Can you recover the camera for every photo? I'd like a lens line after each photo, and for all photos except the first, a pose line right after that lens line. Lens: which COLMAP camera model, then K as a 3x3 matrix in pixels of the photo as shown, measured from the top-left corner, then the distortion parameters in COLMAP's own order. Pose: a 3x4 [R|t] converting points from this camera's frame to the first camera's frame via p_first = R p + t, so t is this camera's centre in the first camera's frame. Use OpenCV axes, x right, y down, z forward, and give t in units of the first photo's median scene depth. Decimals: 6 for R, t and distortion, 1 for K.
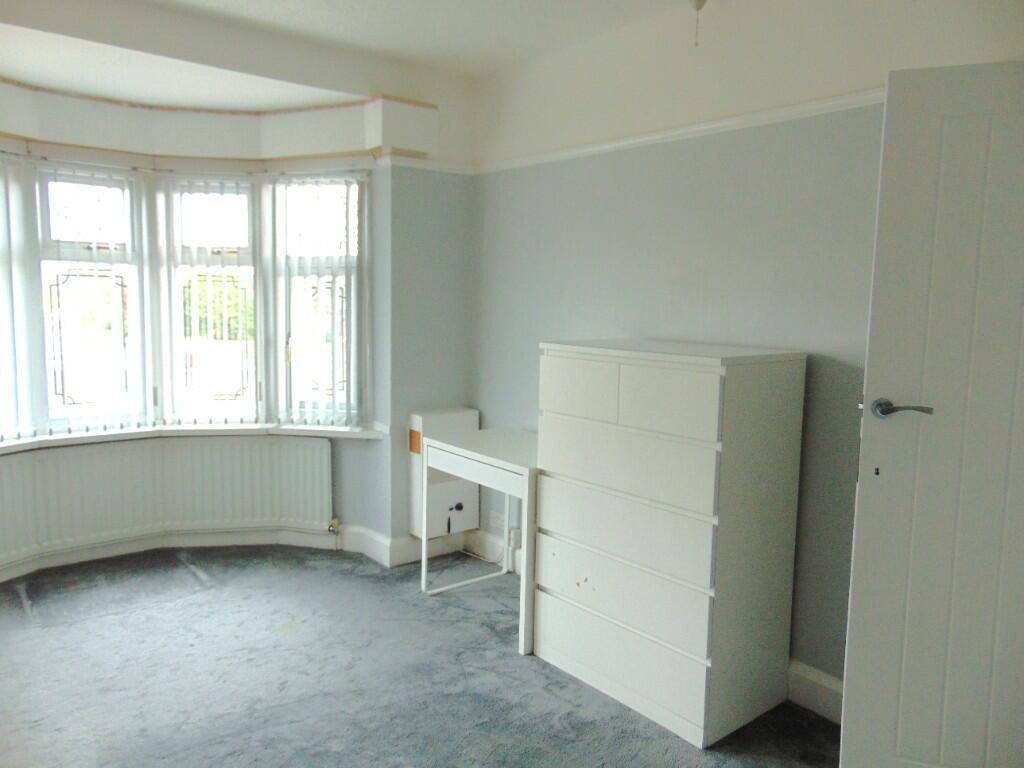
lens RADIAL K [[767.5, 0, 511.2], [0, 767.5, 383.6], [0, 0, 1]] dist [-0.019206, 0.043629]
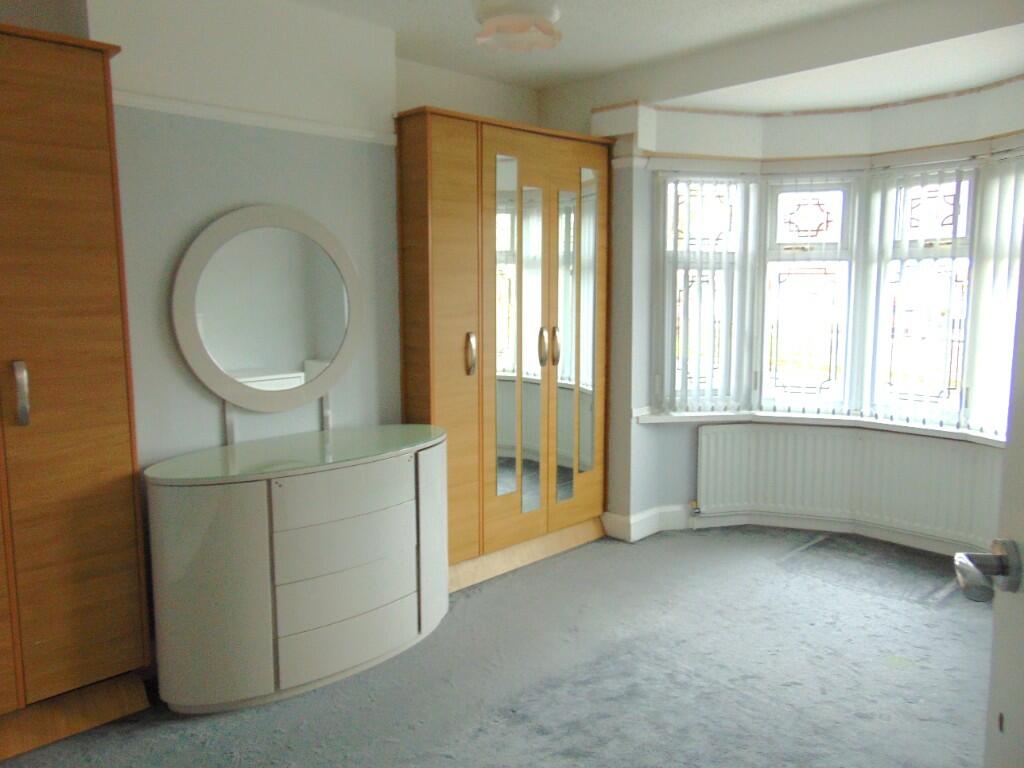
lens RADIAL K [[767.5, 0, 512.2], [0, 767.5, 378.8], [0, 0, 1]] dist [-0.019206, 0.043629]
pose [[0.105499, 0.114091, -0.987853, 0.496136], [-0.119624, 0.987639, 0.101291, -0.043644], [0.987198, 0.107485, 0.117842, 0.403072]]
